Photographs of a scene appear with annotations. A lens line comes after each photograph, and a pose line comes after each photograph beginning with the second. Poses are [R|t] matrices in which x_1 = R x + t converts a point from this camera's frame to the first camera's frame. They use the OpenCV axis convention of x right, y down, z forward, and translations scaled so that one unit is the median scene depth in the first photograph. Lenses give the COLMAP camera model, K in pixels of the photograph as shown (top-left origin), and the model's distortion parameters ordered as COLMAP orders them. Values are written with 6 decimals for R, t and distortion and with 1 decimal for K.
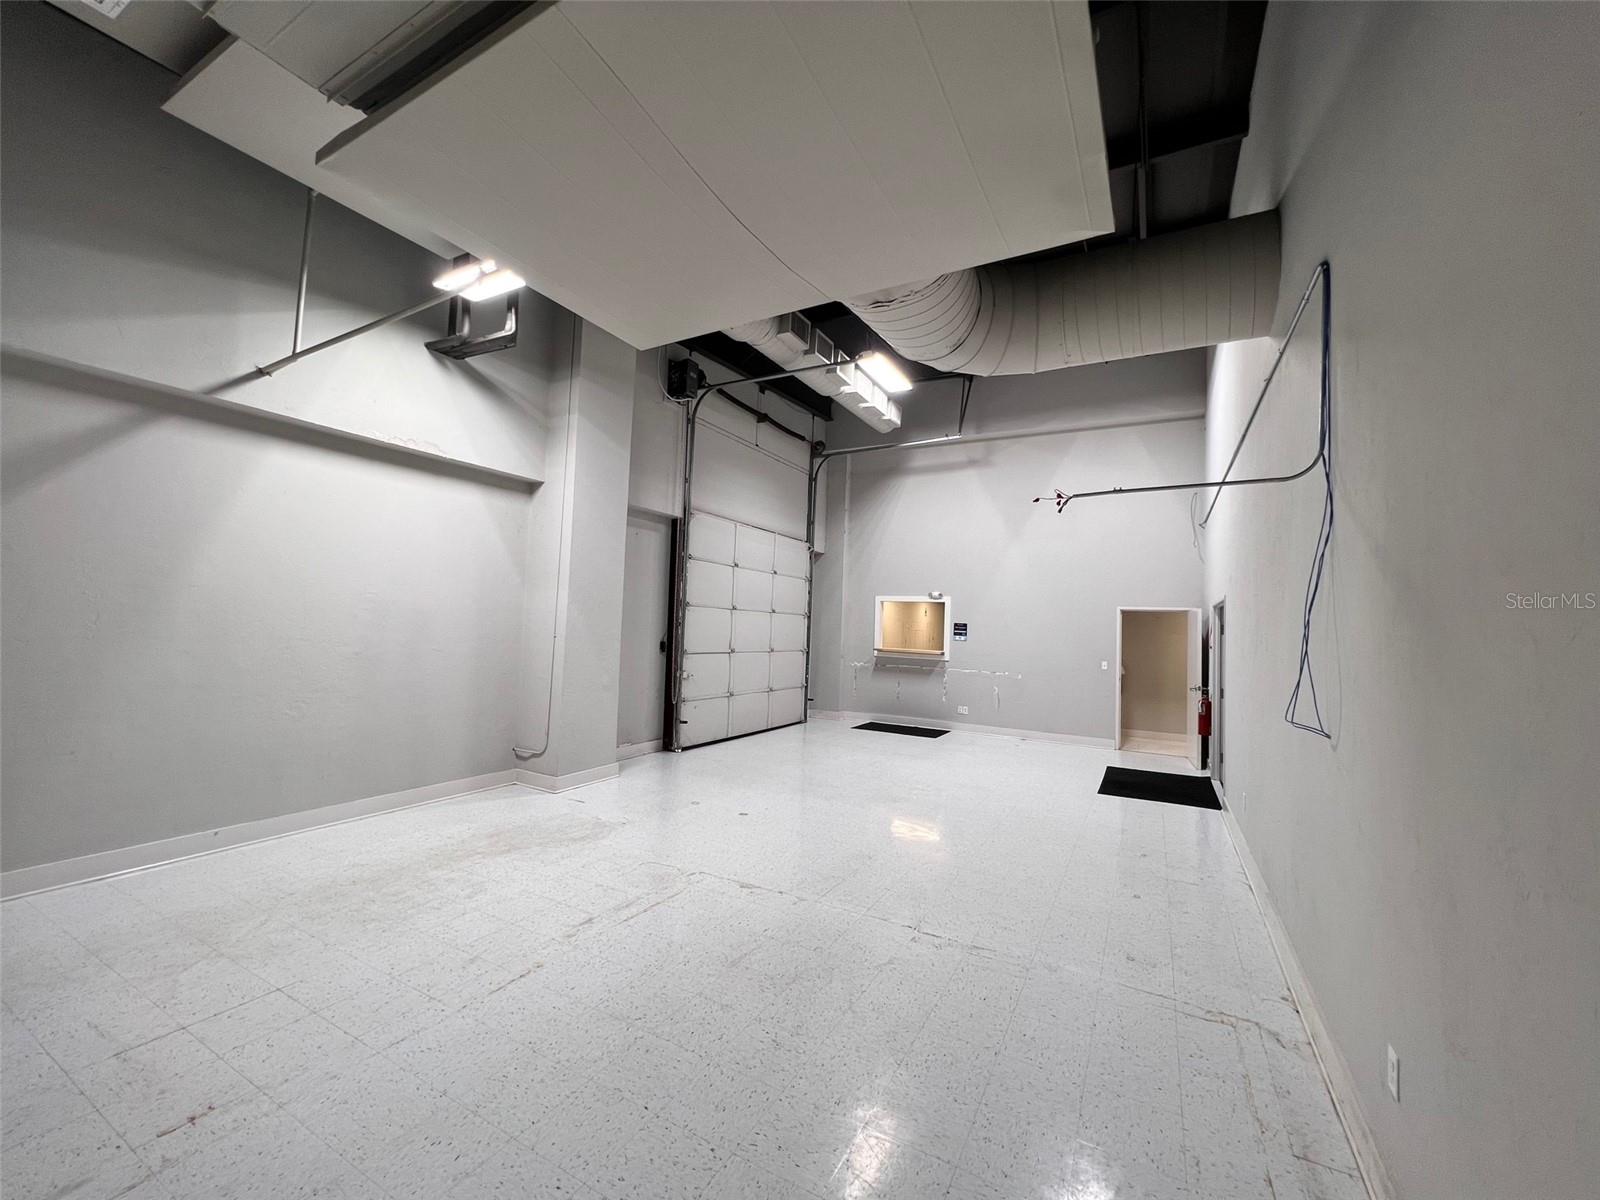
lens RADIAL K [[643.7, 0, 797.3], [0, 643.7, 604.0], [0, 0, 1]] dist [0.001736, -0.000161]
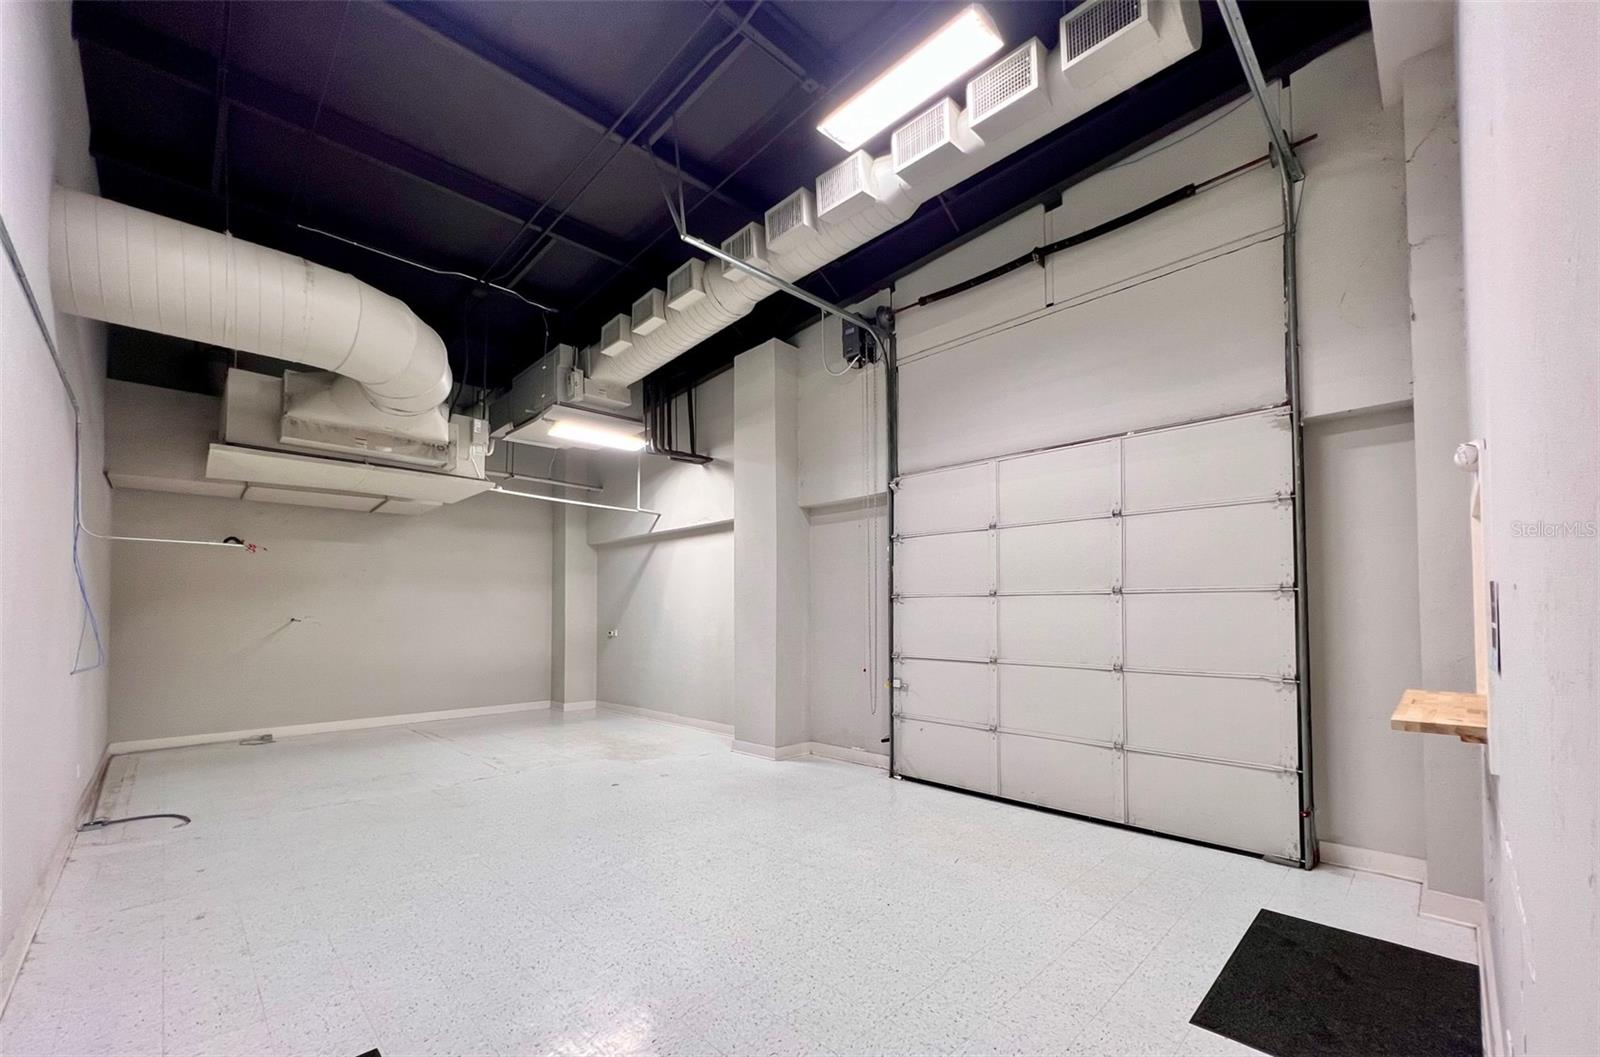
lens RADIAL K [[638.7, 0, 798.5], [0, 638.7, 591.6], [0, 0, 1]] dist [-0.001763, -0.000082]
pose [[-0.287355, -0.064153, -0.955673, 0.573307], [0.032658, 0.996518, -0.076714, 0.047907], [0.957267, -0.053254, -0.284260, 1.015604]]
